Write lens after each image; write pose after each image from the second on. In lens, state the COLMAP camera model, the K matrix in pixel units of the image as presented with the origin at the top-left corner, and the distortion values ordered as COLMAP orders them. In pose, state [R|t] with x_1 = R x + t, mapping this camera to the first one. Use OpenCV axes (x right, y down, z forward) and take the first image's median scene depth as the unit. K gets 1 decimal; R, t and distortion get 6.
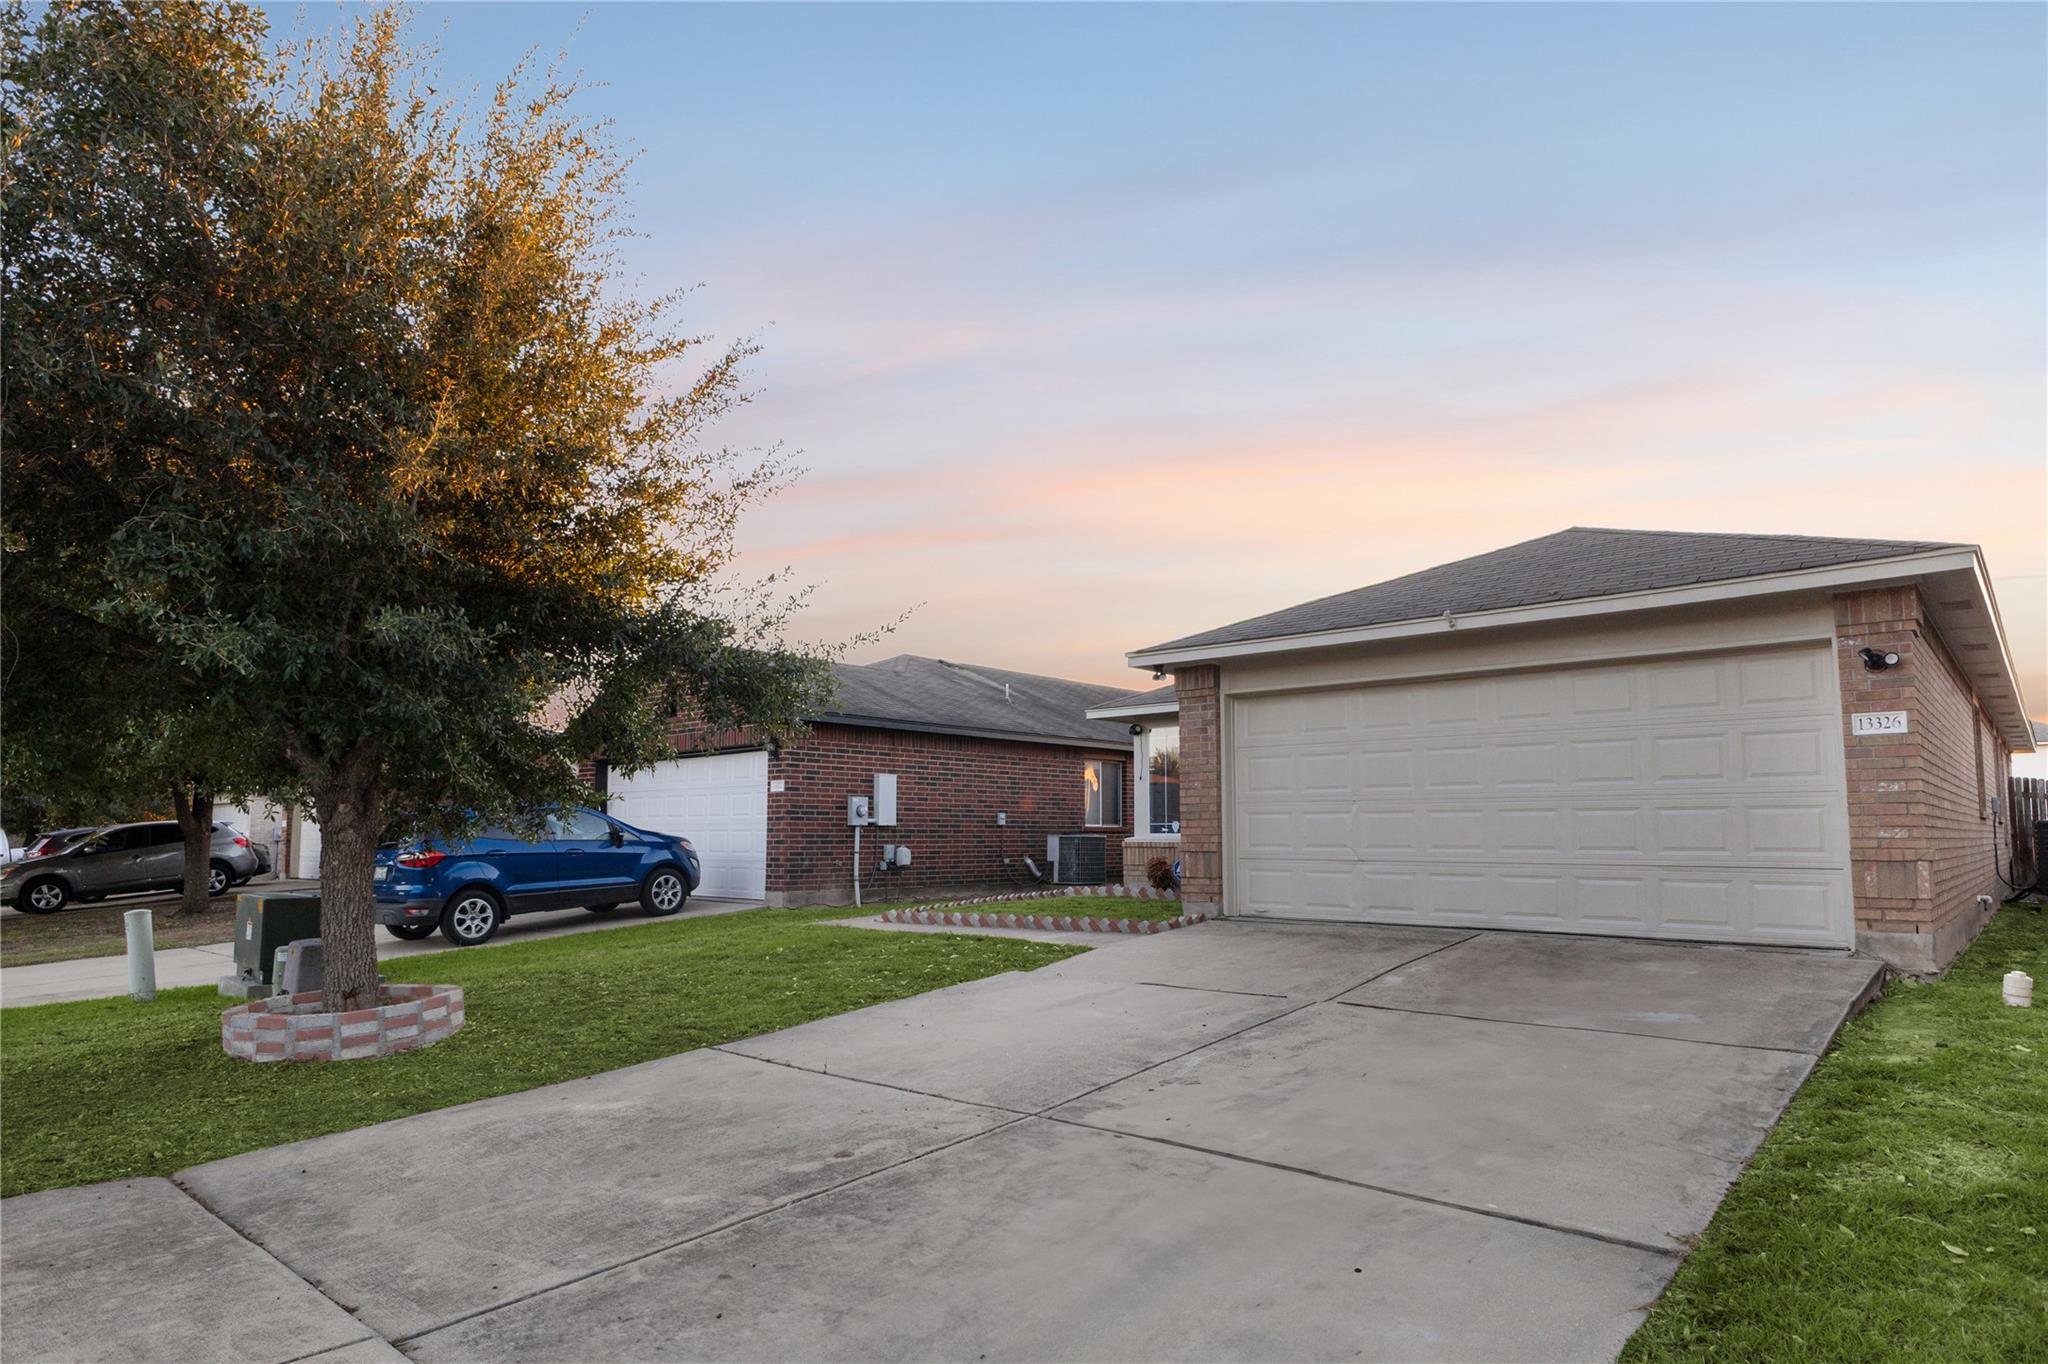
lens RADIAL K [[1185.5, 0, 1022.8], [0, 1185.5, 699.5], [0, 0, 1]] dist [-0.004120, 0.001233]
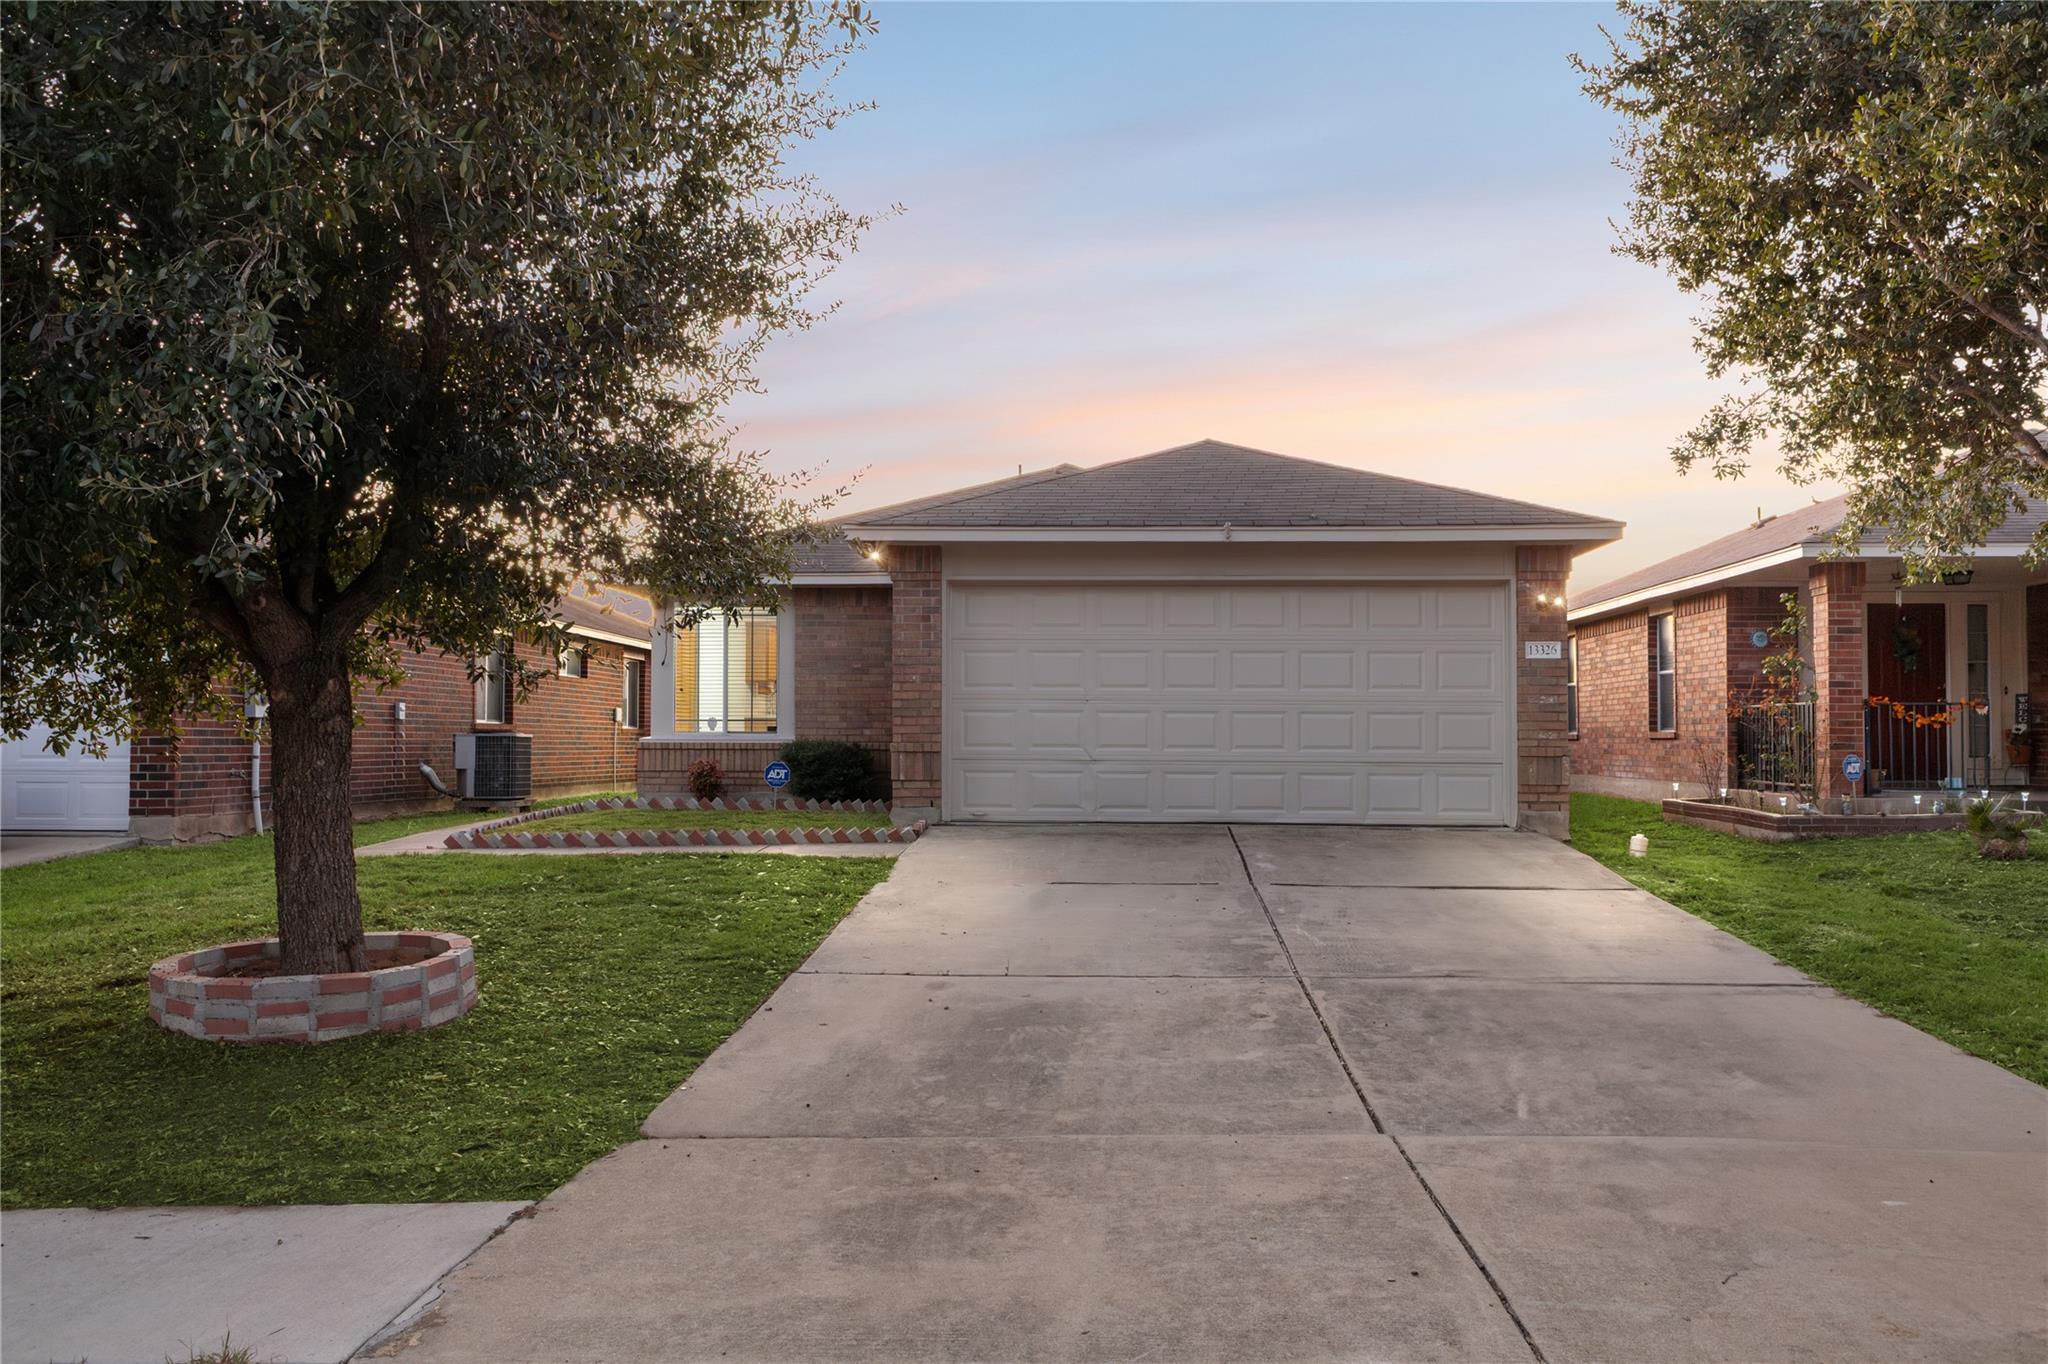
lens RADIAL K [[1613.8, 0, 1028.9], [0, 1613.8, 680.1], [0, 0, 1]] dist [0.016981, 0.002071]
pose [[0.768252, 0.028097, 0.639531, -0.815964], [-0.077267, 0.995802, 0.049068, 0.008991], [-0.635468, -0.087111, 0.767198, 0.003215]]
